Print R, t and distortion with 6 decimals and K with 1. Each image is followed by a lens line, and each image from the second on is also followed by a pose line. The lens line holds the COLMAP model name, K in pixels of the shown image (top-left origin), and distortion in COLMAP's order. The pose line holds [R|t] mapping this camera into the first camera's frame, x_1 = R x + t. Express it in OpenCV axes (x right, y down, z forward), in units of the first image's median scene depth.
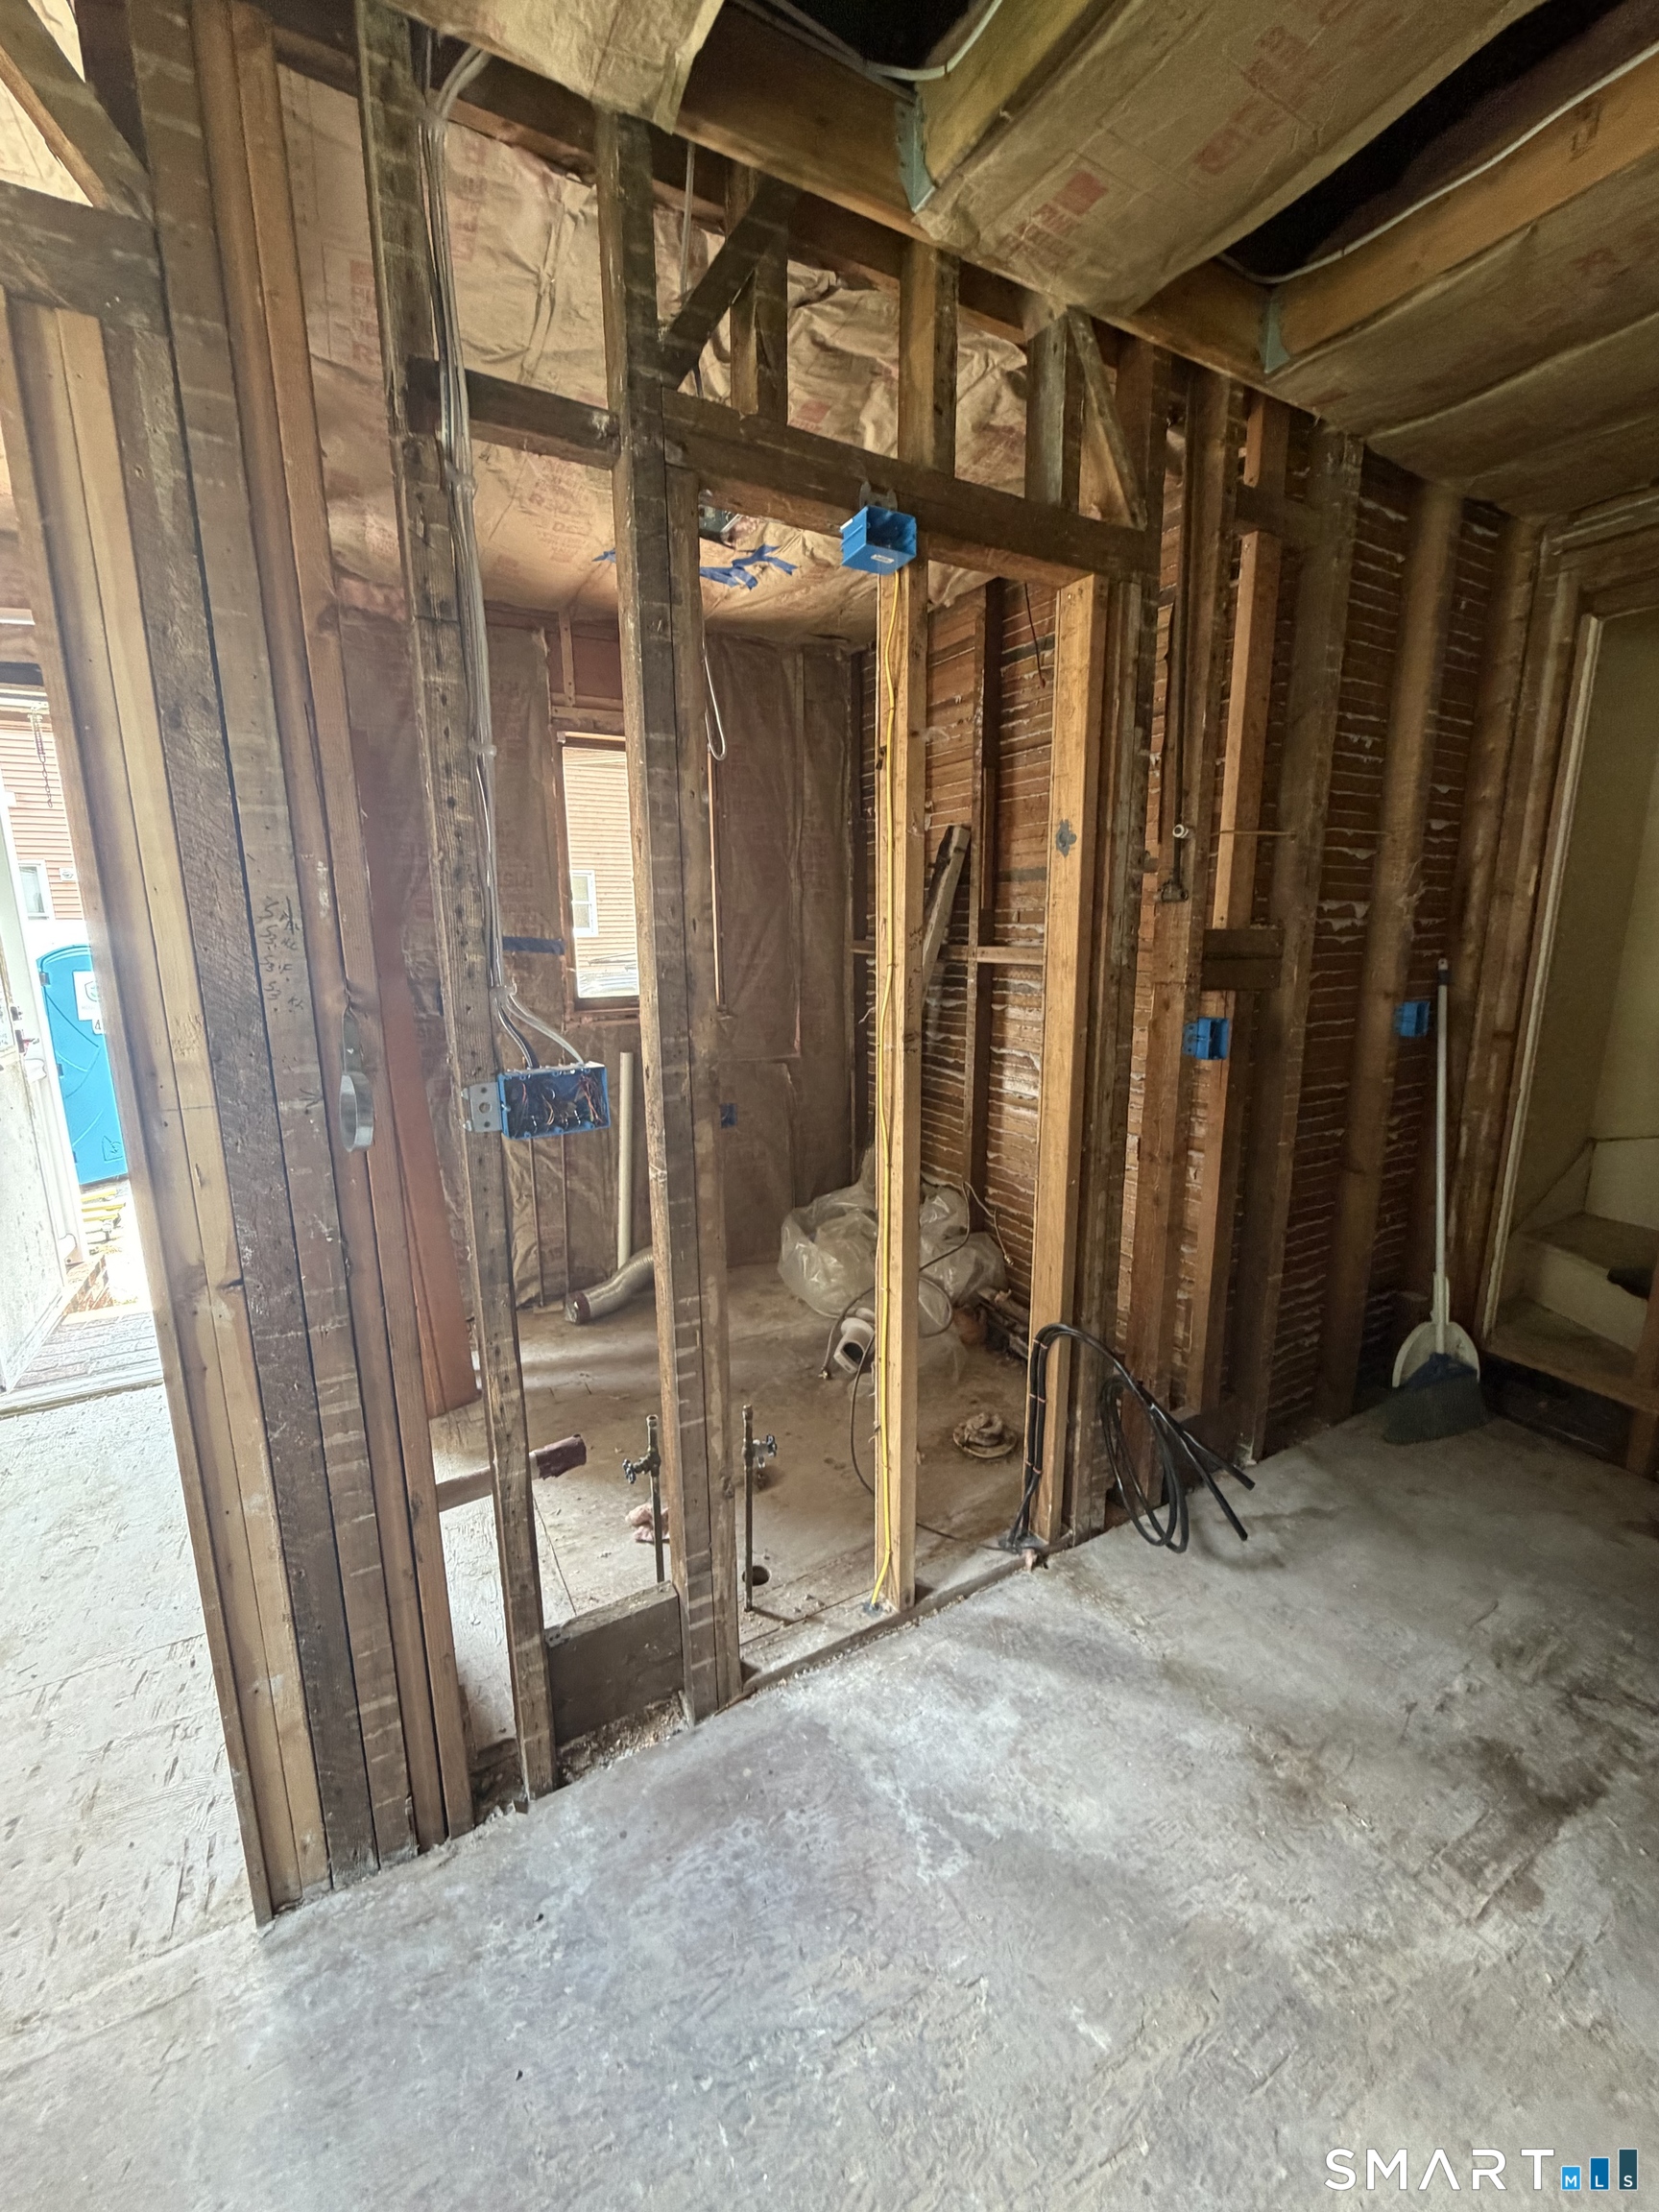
lens RADIAL K [[888.2, 0, 827.3], [0, 888.2, 1105.6], [0, 0, 1]] dist [-0.013394, -0.000033]
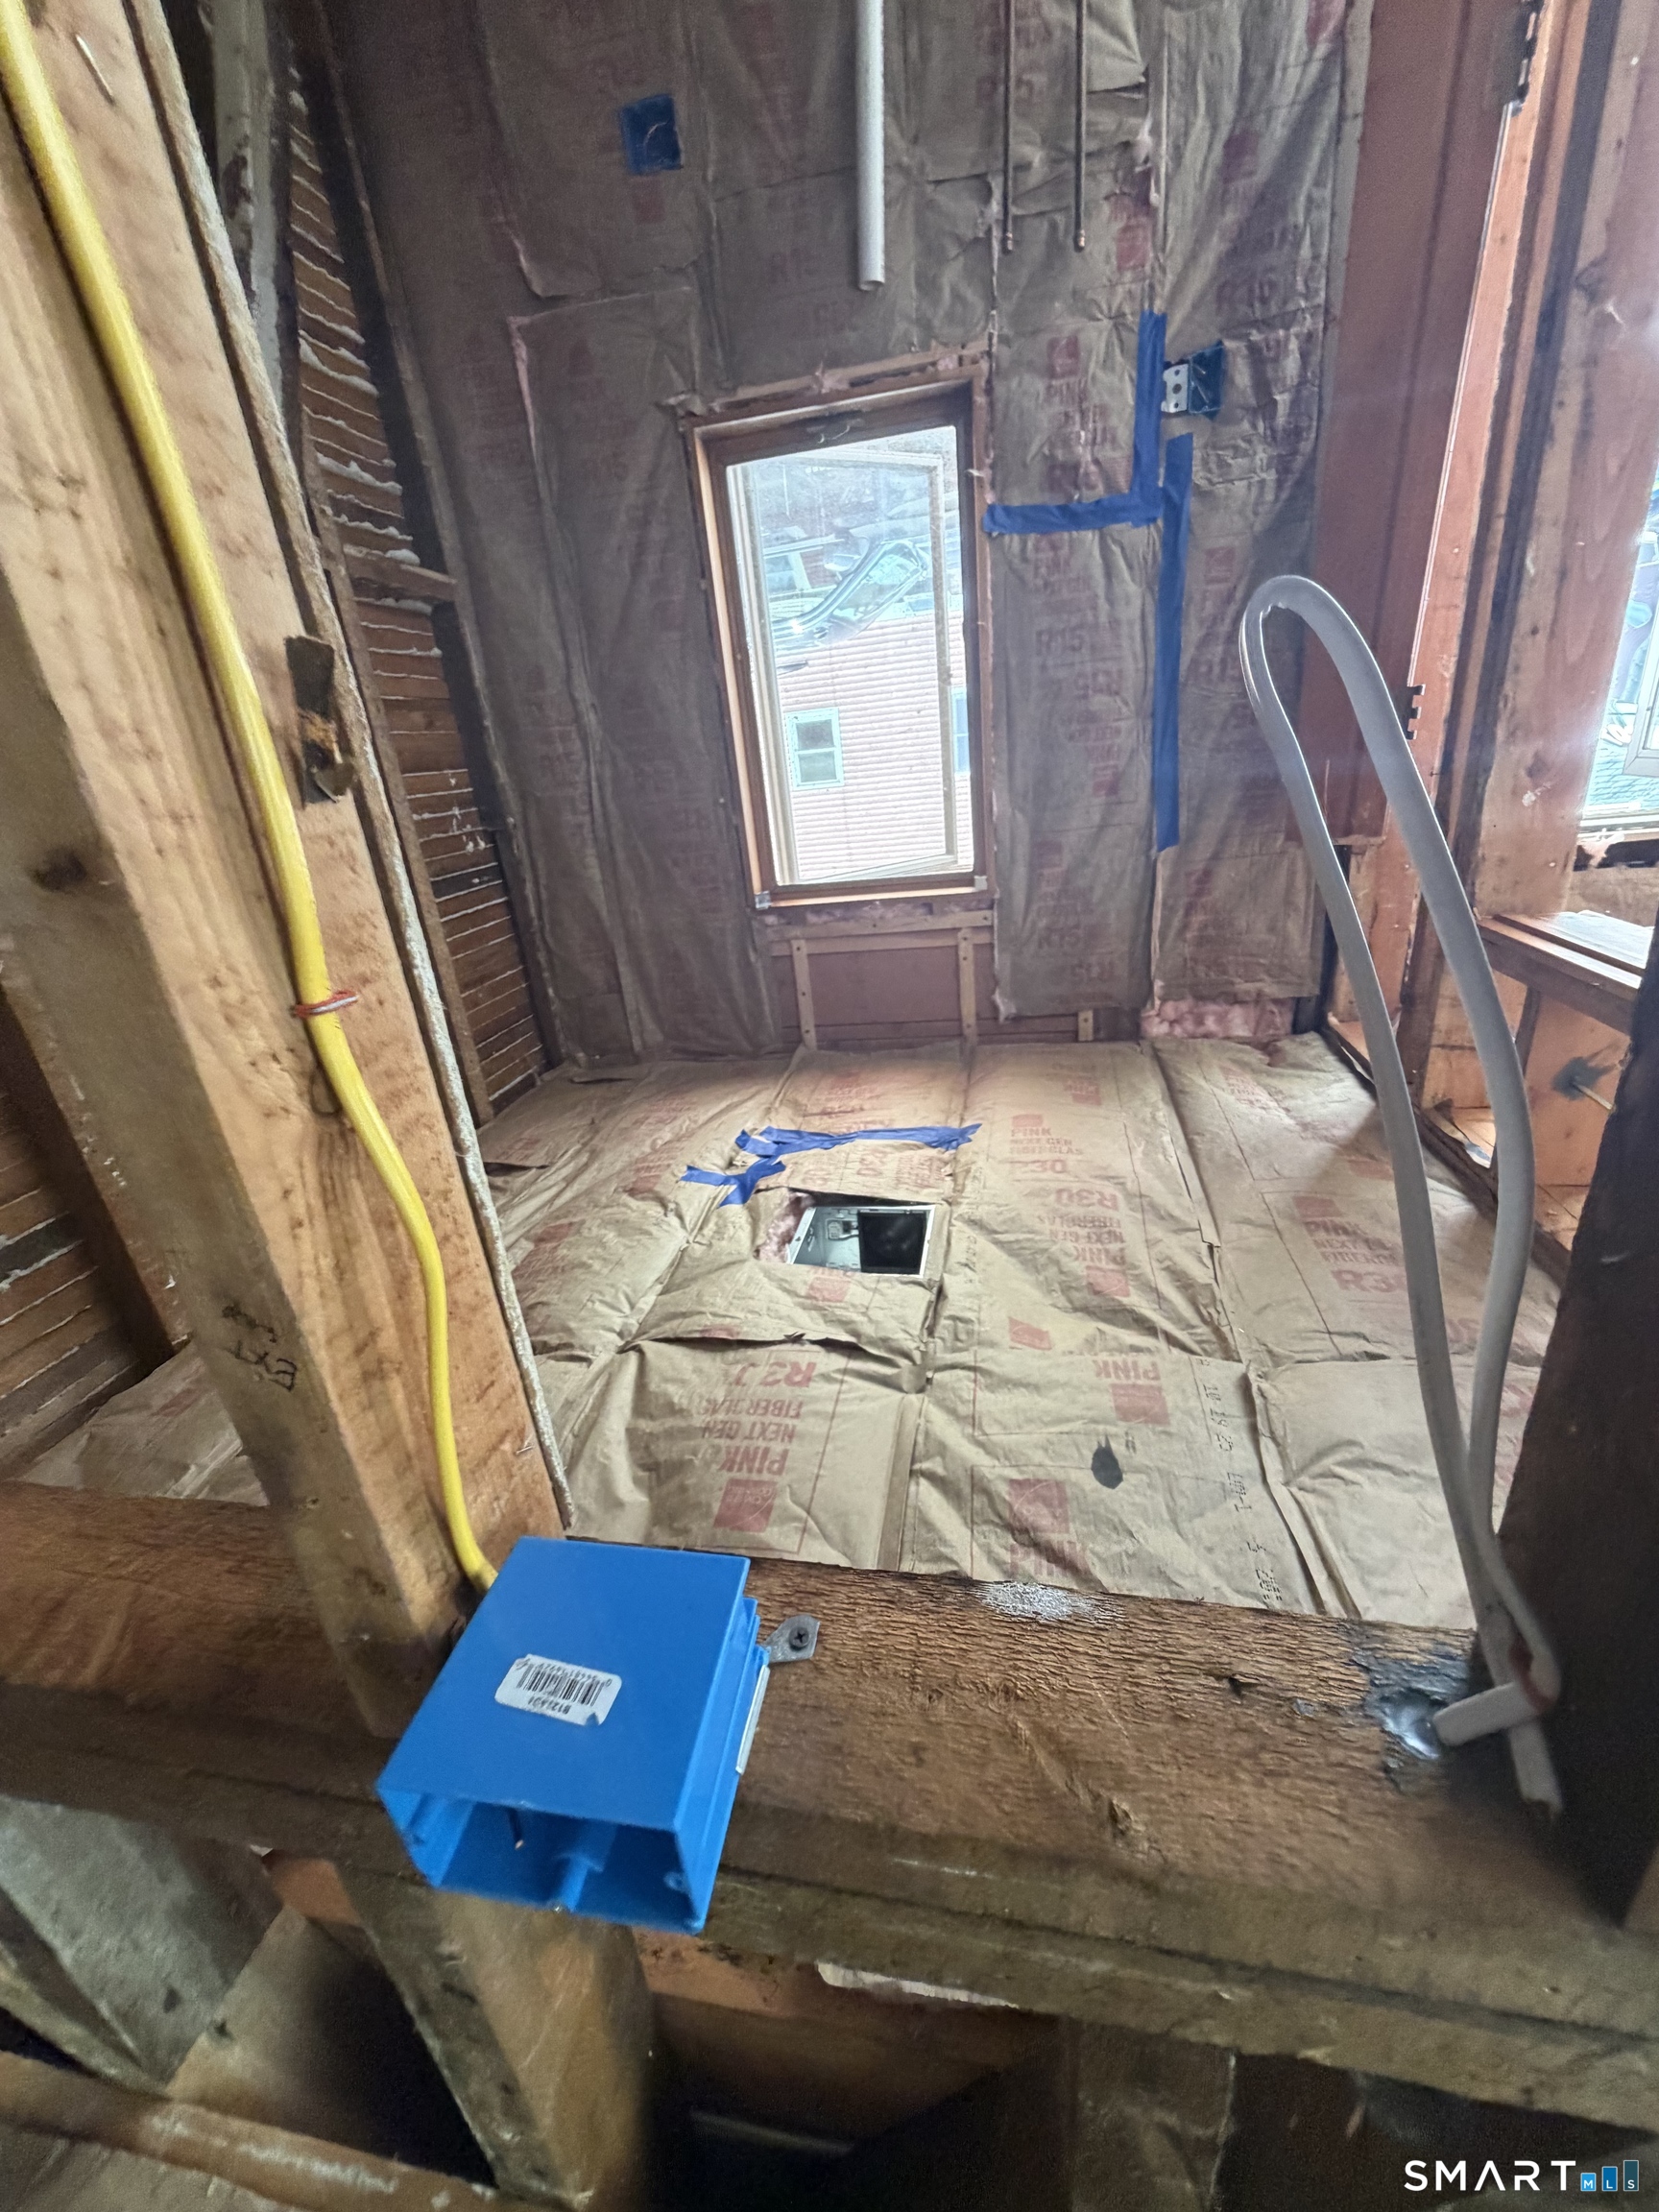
lens RADIAL K [[888.2, 0, 829.5], [0, 888.2, 1111.3], [0, 0, 1]] dist [-0.013394, -0.000033]
pose [[-0.946568, 0.201804, -0.251564, 0.016136], [-0.031279, -0.833801, -0.551178, -0.223687], [-0.320984, -0.513859, 0.795562, 0.491896]]
